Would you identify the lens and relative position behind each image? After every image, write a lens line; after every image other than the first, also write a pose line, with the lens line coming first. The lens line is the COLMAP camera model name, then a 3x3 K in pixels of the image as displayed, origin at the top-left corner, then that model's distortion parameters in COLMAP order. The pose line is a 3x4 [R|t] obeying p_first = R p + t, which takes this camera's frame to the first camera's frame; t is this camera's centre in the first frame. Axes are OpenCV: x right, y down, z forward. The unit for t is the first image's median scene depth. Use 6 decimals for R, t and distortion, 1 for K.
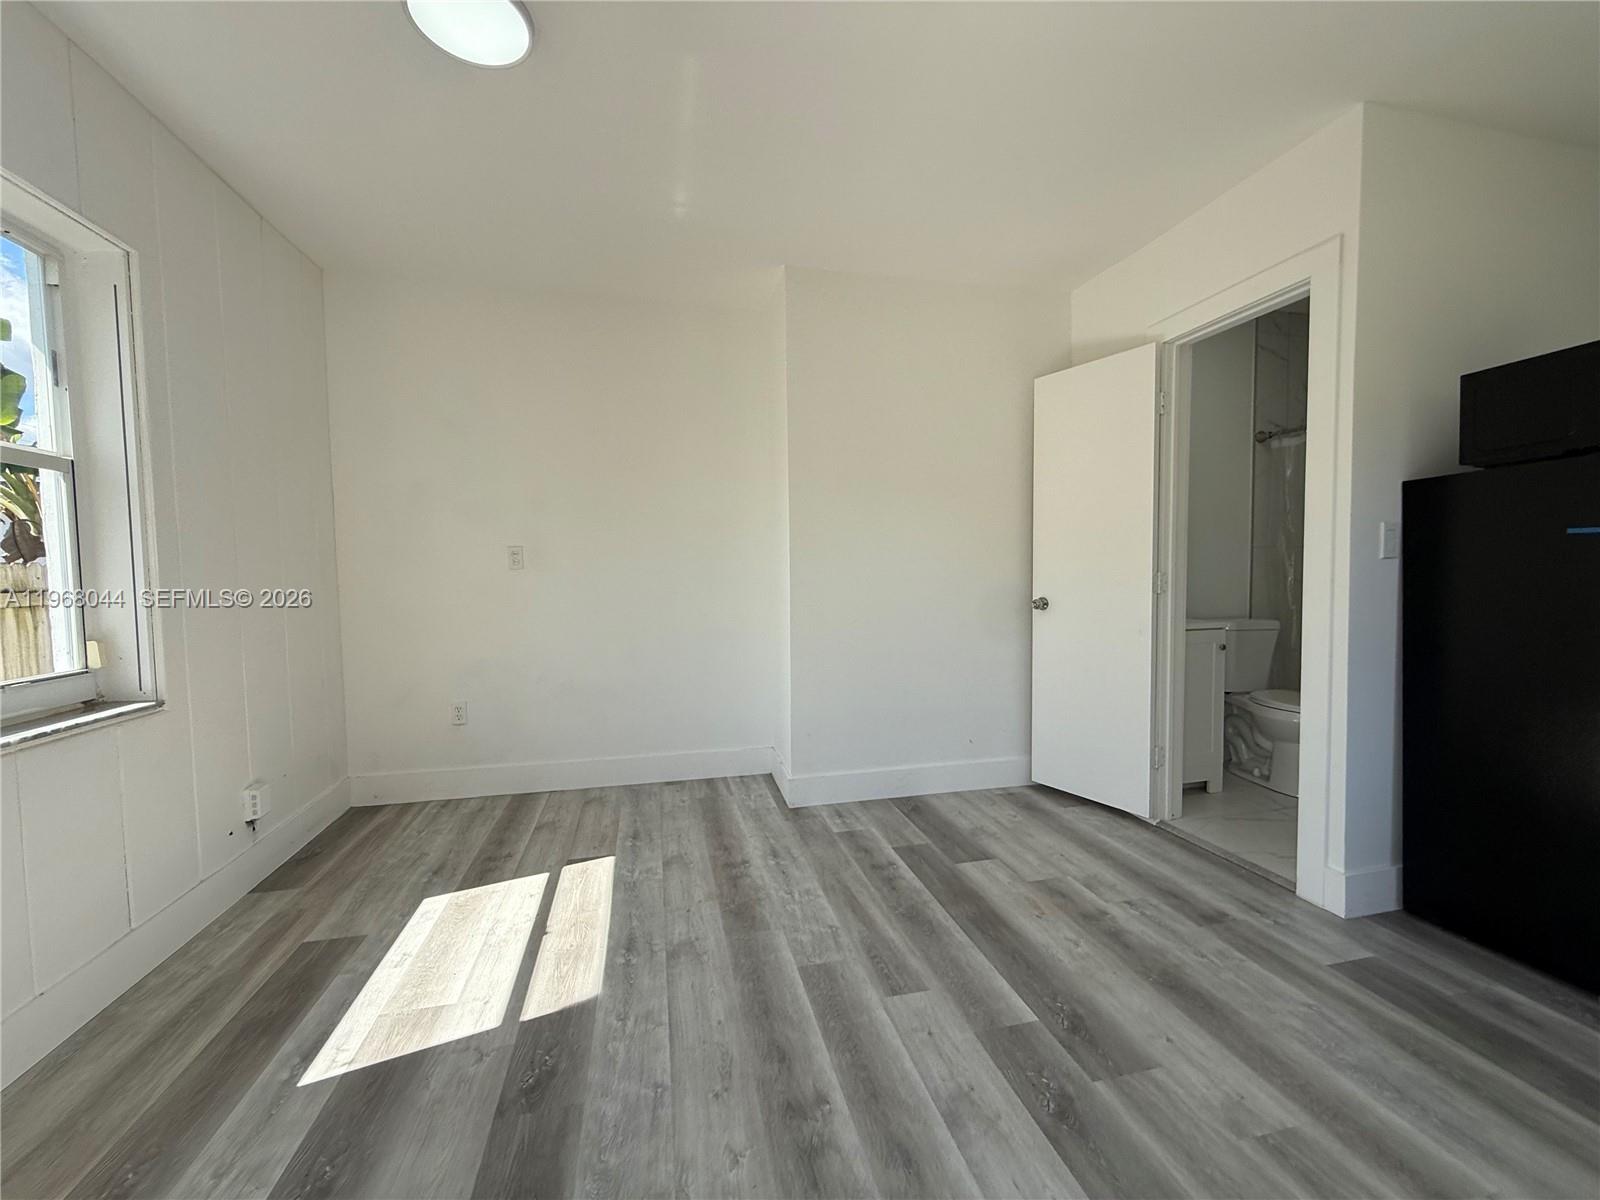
lens RADIAL K [[636.1, 0, 793.5], [0, 636.1, 600.9], [0, 0, 1]] dist [-0.000337, 0.000123]
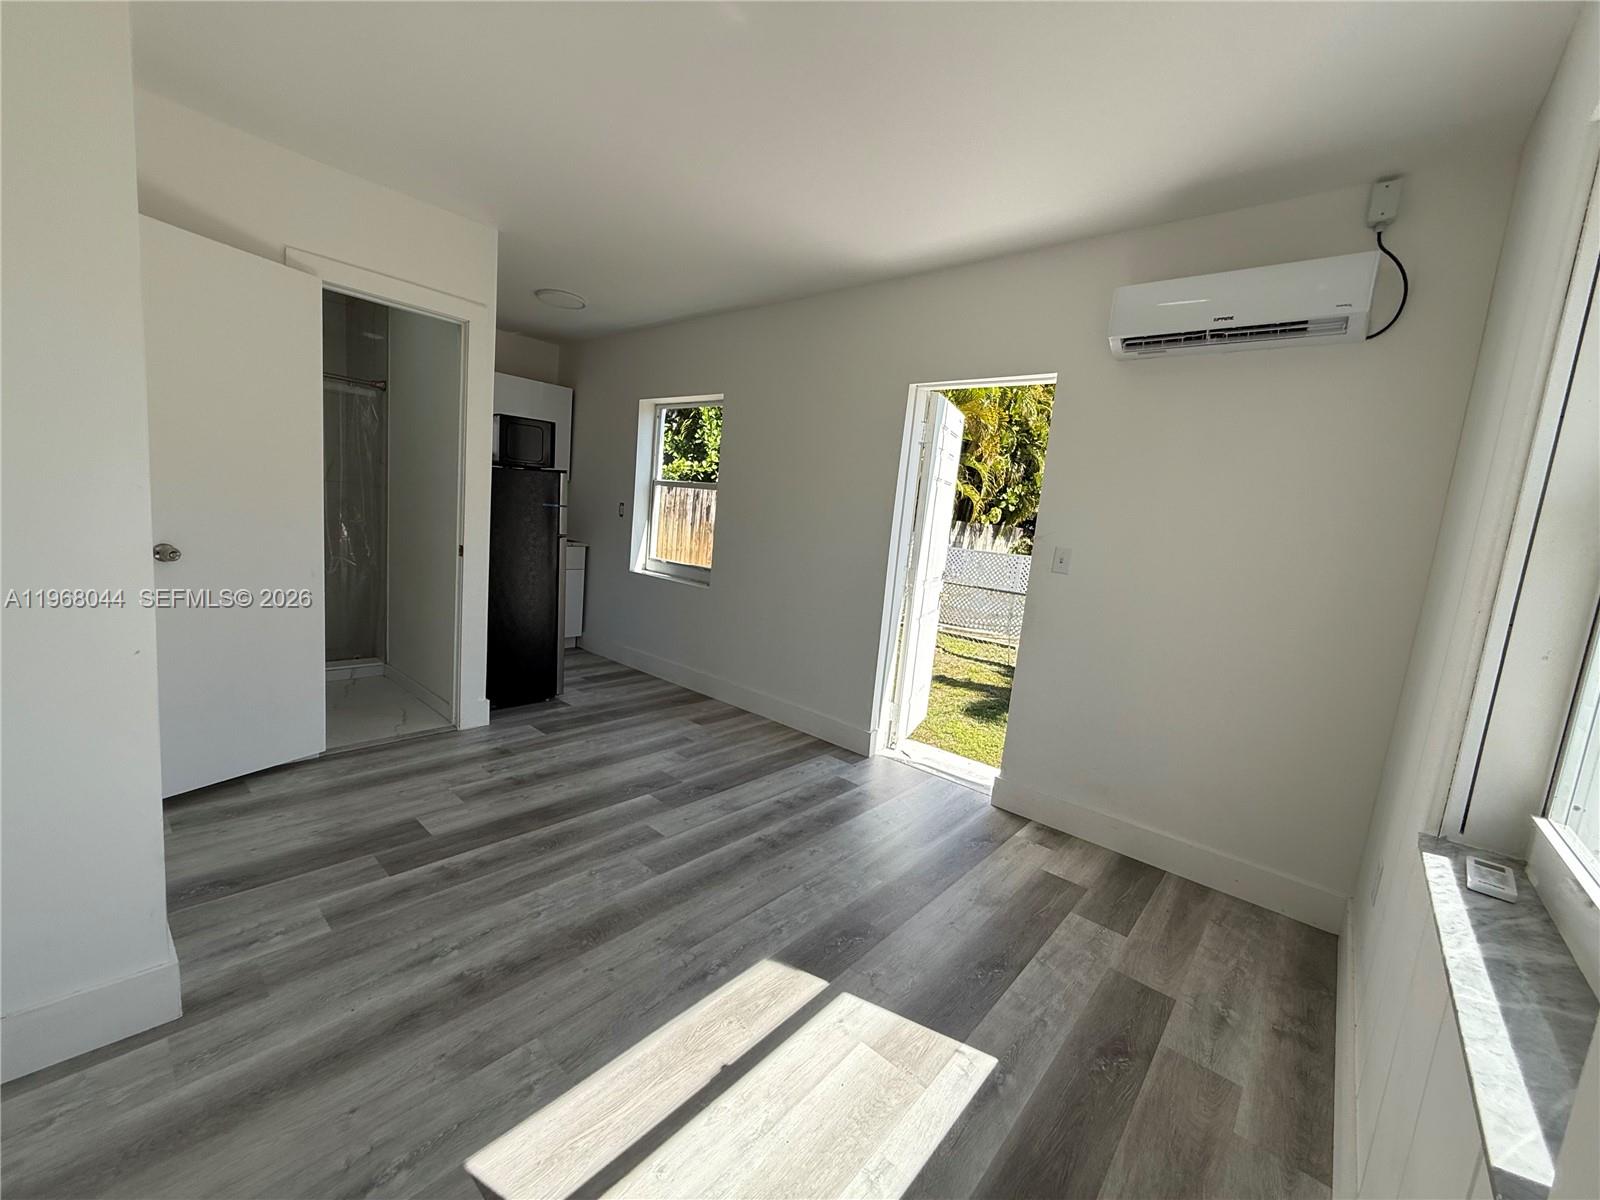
lens RADIAL K [[636.1, 0, 791.7], [0, 636.1, 605.9], [0, 0, 1]] dist [-0.000337, 0.000123]
pose [[-0.585296, -0.155550, 0.795759, -0.928270], [-0.042985, 0.985998, 0.161121, -0.128138], [-0.809680, 0.060097, -0.583787, 1.322782]]
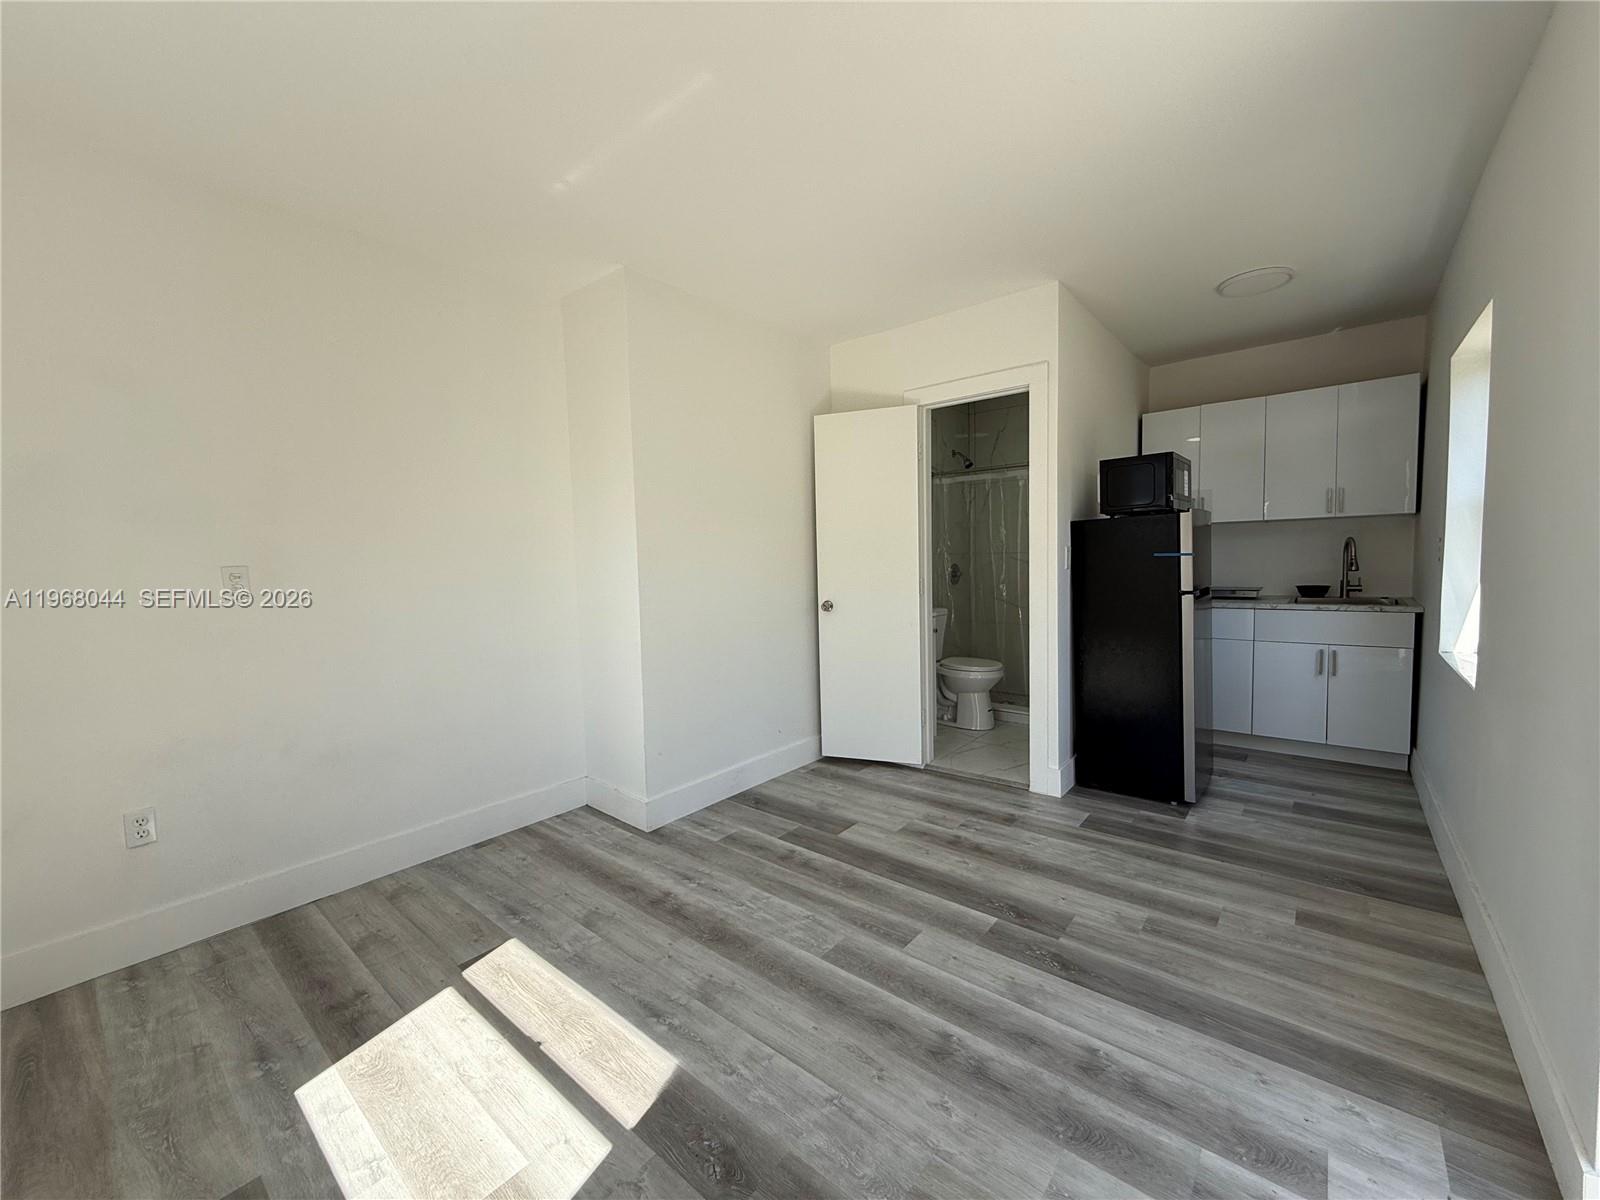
lens RADIAL K [[636.1, 0, 794.0], [0, 636.1, 601.5], [0, 0, 1]] dist [-0.000337, 0.000123]
pose [[0.796540, -0.053336, 0.602228, -0.585627], [0.047793, 0.998539, 0.025221, -0.057915], [-0.602694, 0.008693, 0.797925, 0.135569]]
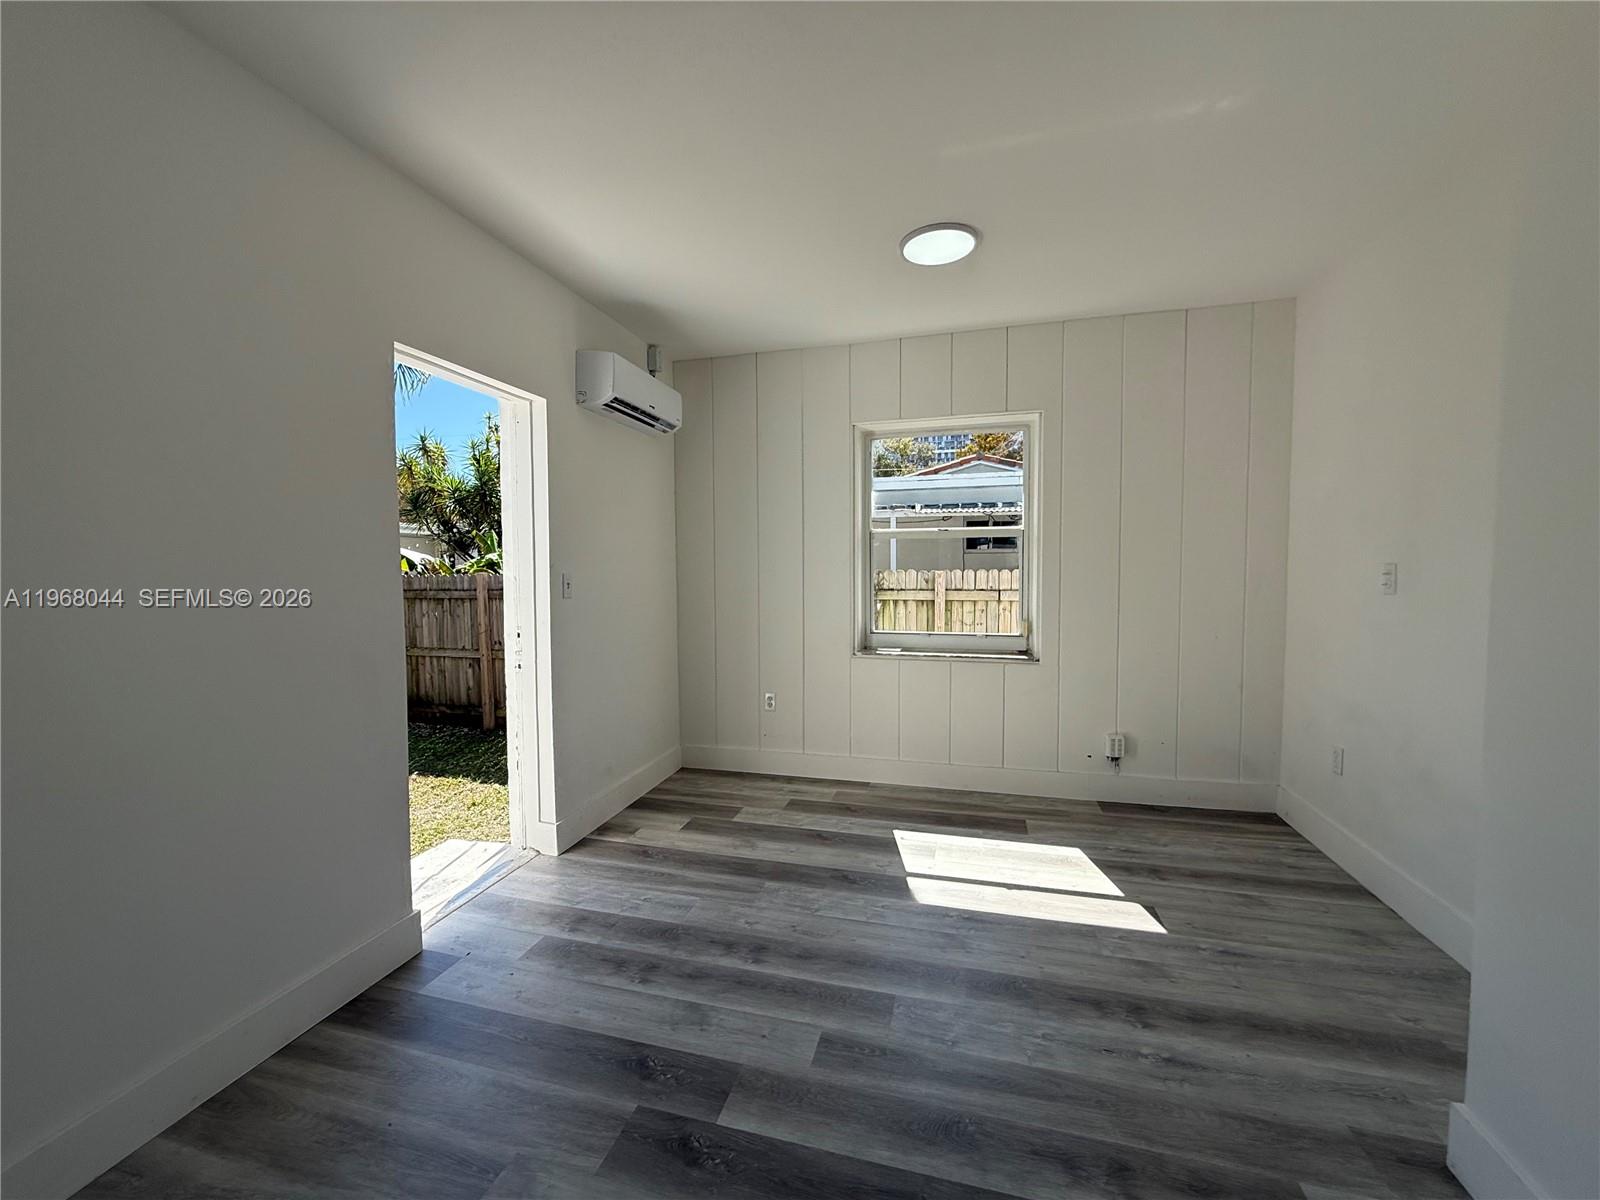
lens RADIAL K [[636.1, 0, 797.7], [0, 636.1, 599.9], [0, 0, 1]] dist [-0.000337, 0.000123]
pose [[-0.468666, 0.062992, -0.881127, 0.857620], [-0.031003, 0.995667, 0.087671, -0.137951], [0.882831, 0.068407, -0.464682, 1.162306]]
